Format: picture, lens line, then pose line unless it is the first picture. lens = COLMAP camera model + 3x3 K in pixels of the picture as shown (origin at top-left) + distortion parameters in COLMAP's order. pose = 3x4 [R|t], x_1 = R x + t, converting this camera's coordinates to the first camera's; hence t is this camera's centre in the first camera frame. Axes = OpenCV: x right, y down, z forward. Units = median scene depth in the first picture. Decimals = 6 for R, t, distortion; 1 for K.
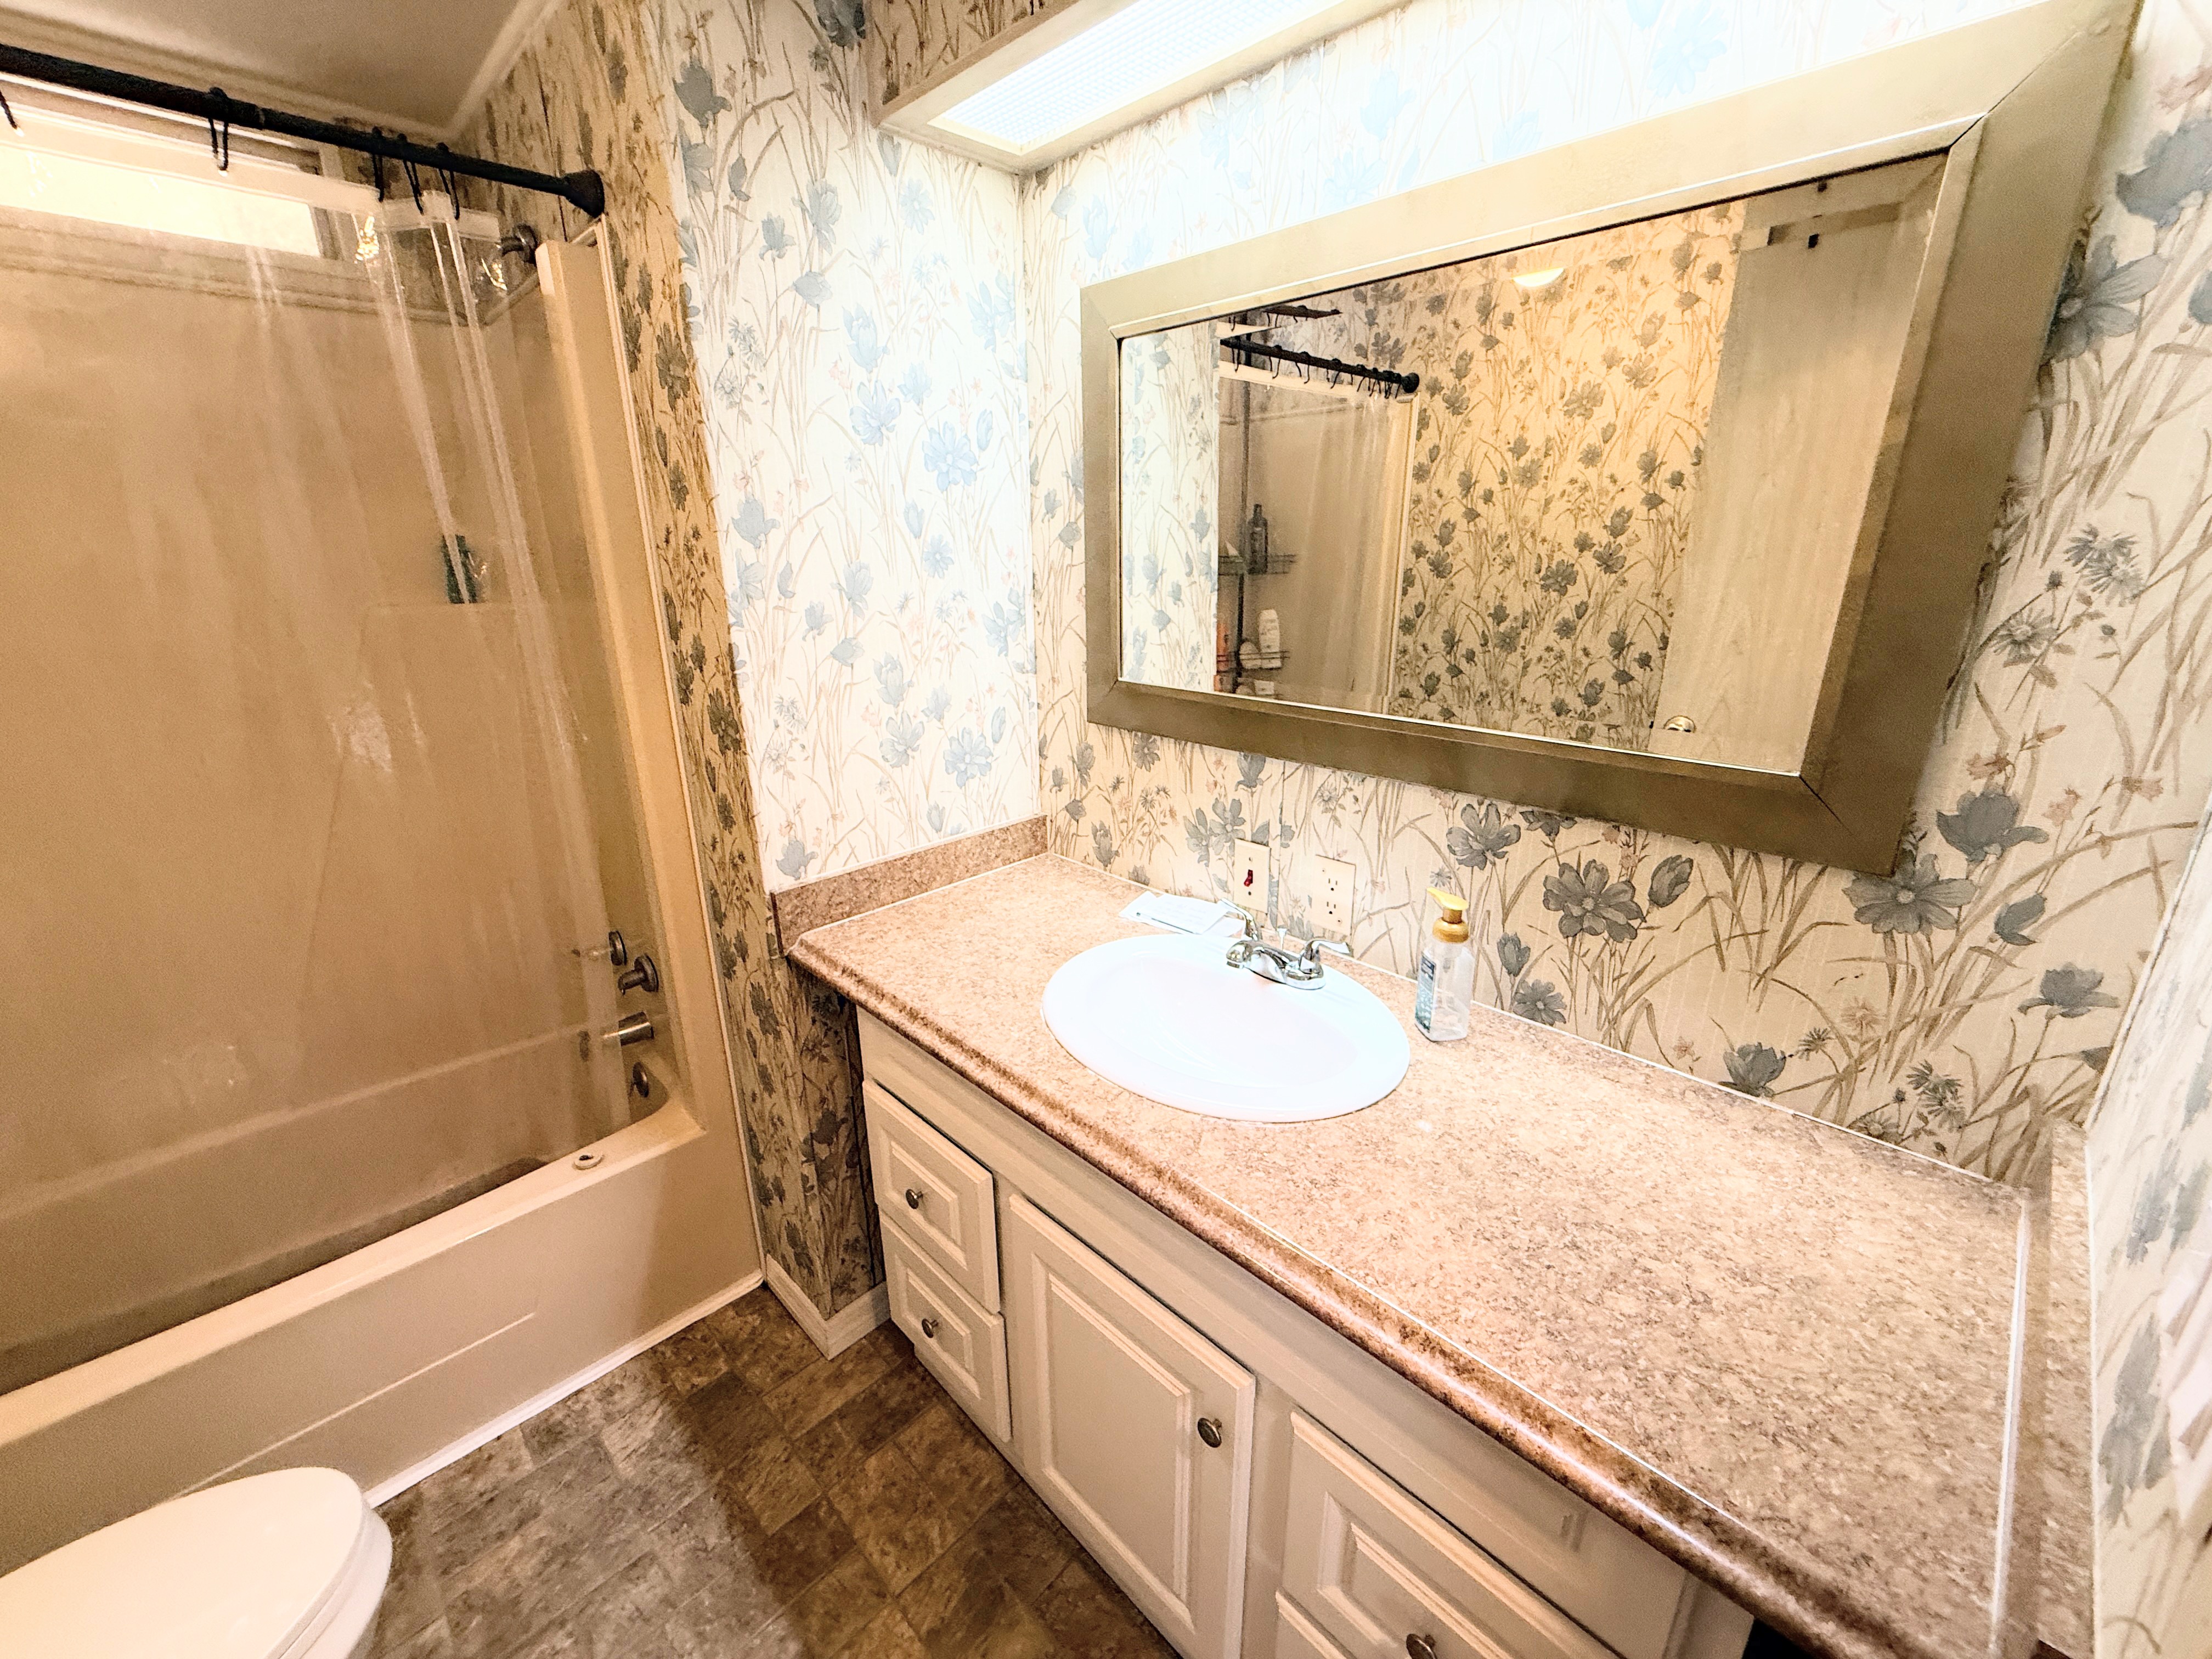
lens RADIAL K [[882.3, 0, 1105.8], [0, 882.3, 828.6], [0, 0, 1]] dist [-0.000288, 0.000013]
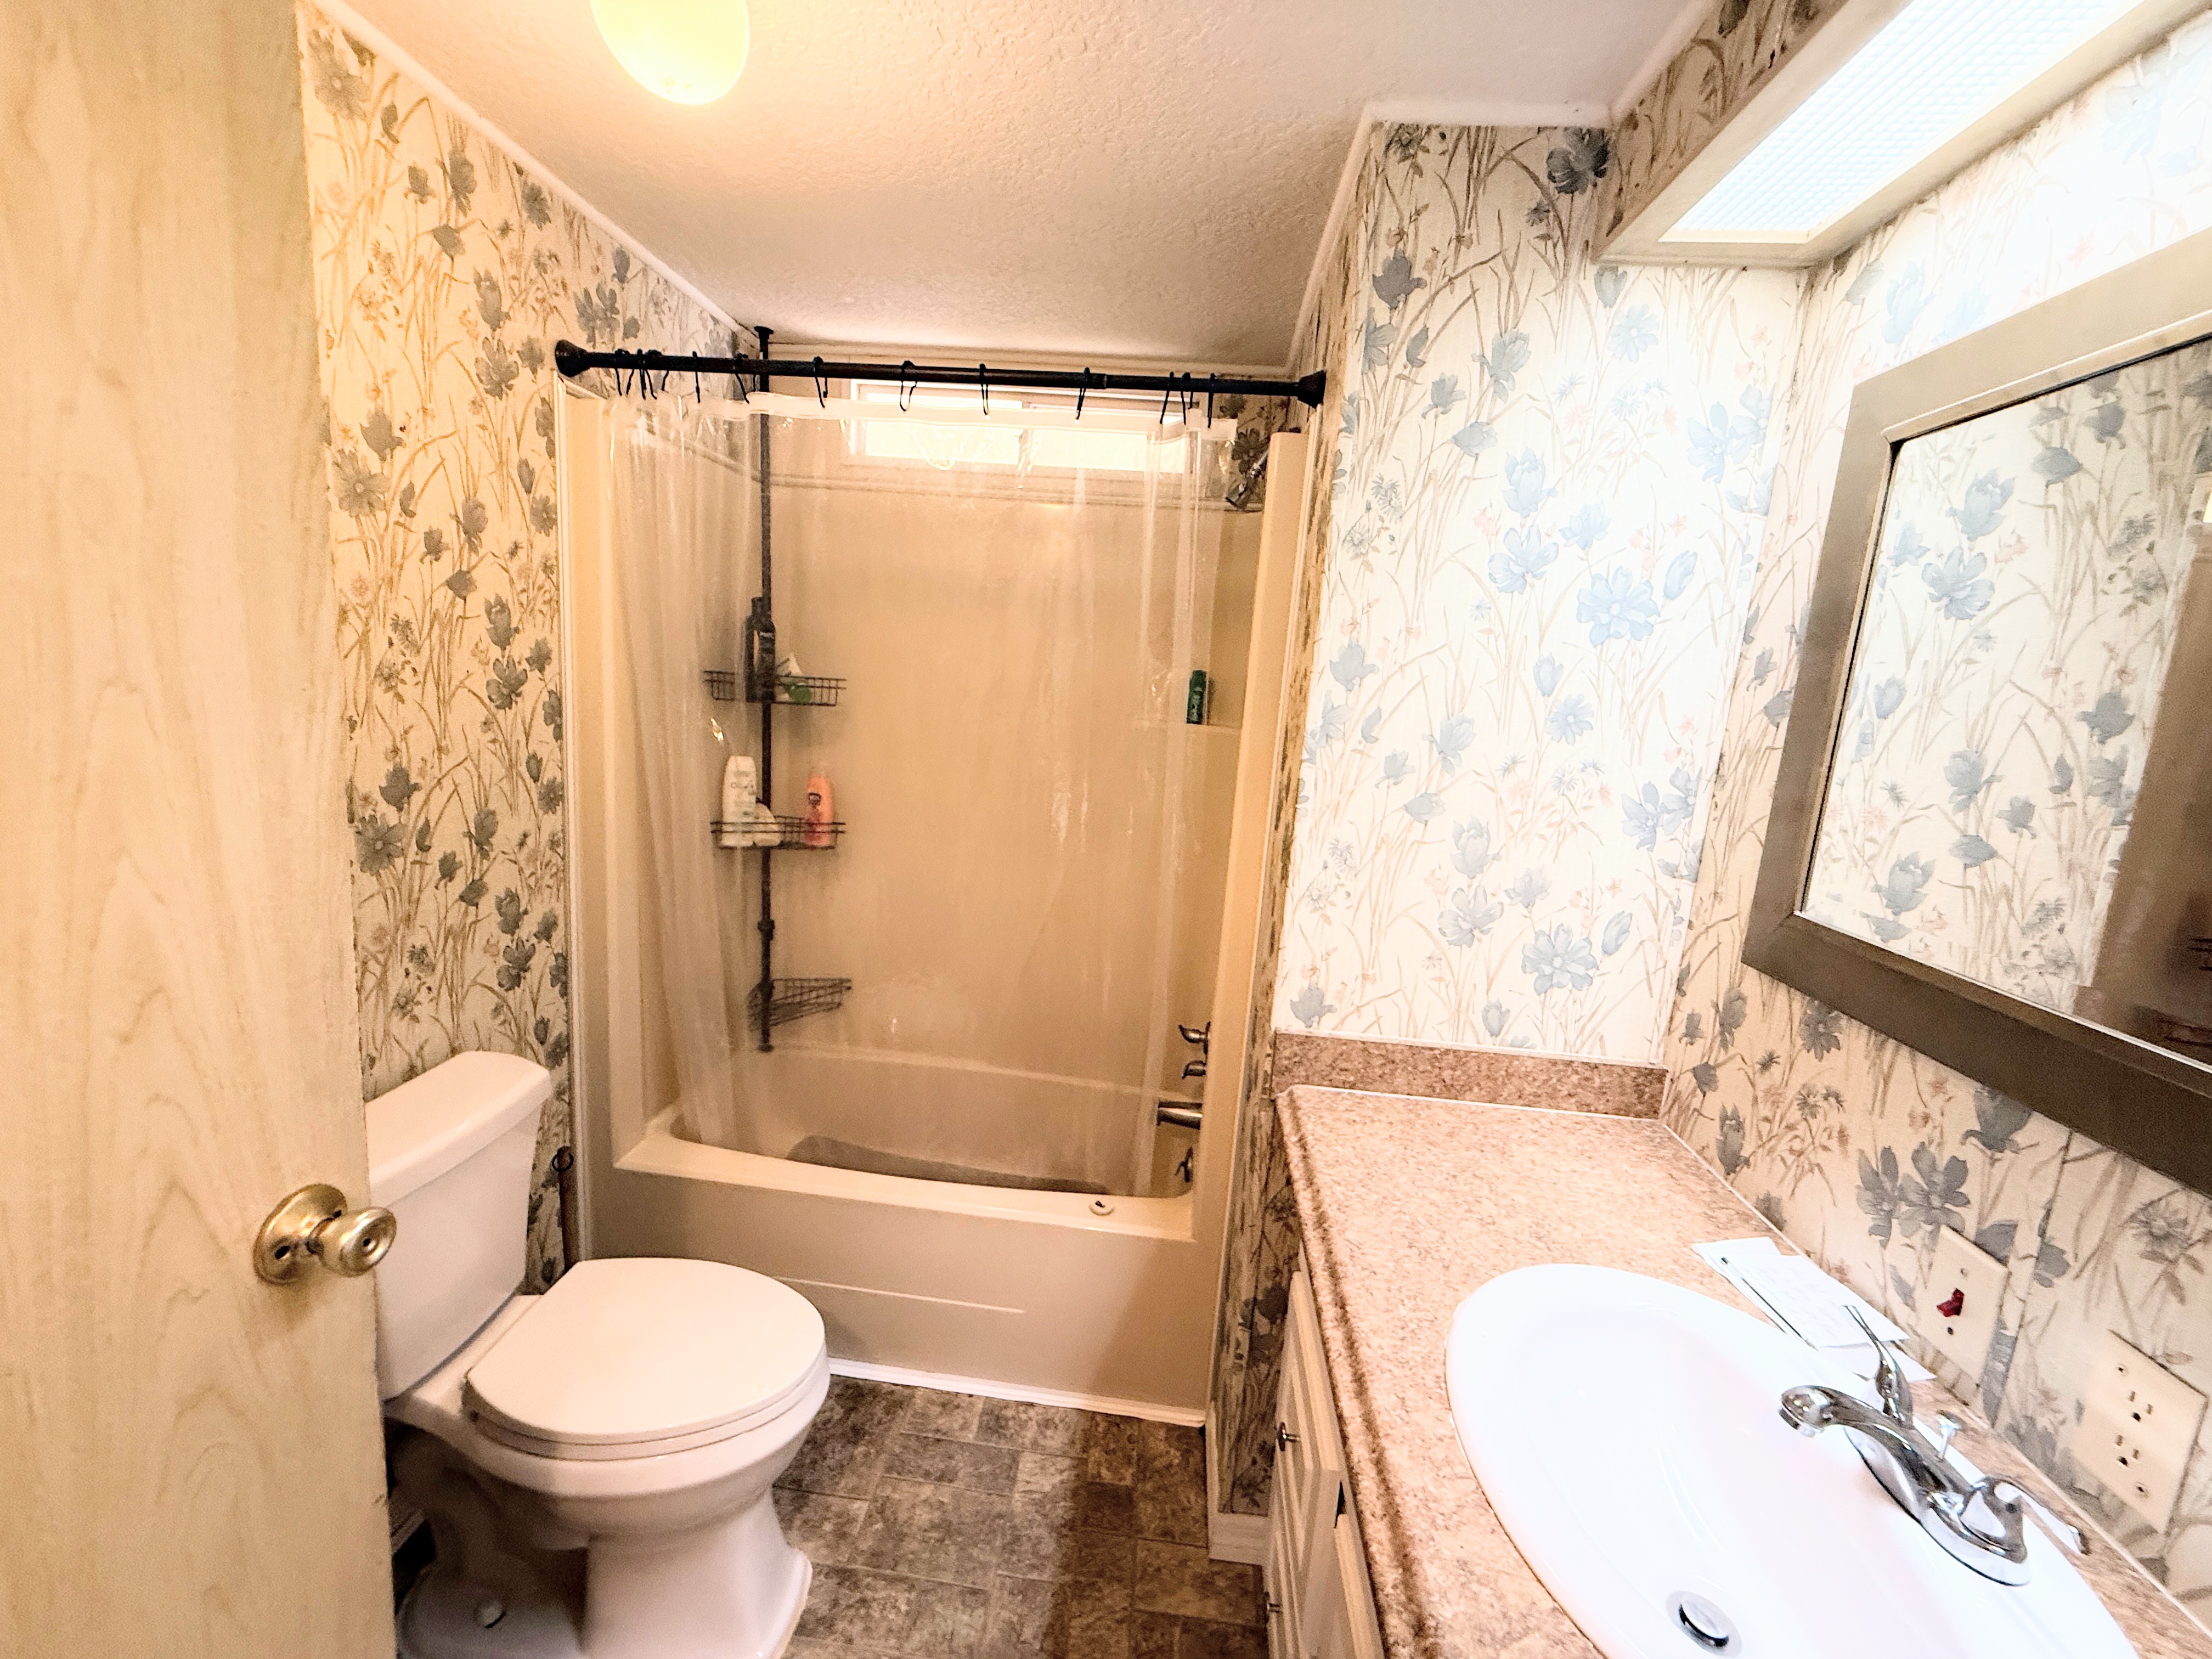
lens RADIAL K [[882.3, 0, 1105.8], [0, 882.3, 828.6], [0, 0, 1]] dist [-0.000288, 0.000013]
pose [[0.640745, 0.180787, -0.746165, 0.174049], [-0.308163, 0.950716, -0.034277, -0.044632], [0.703194, 0.251903, 0.664878, 0.159895]]
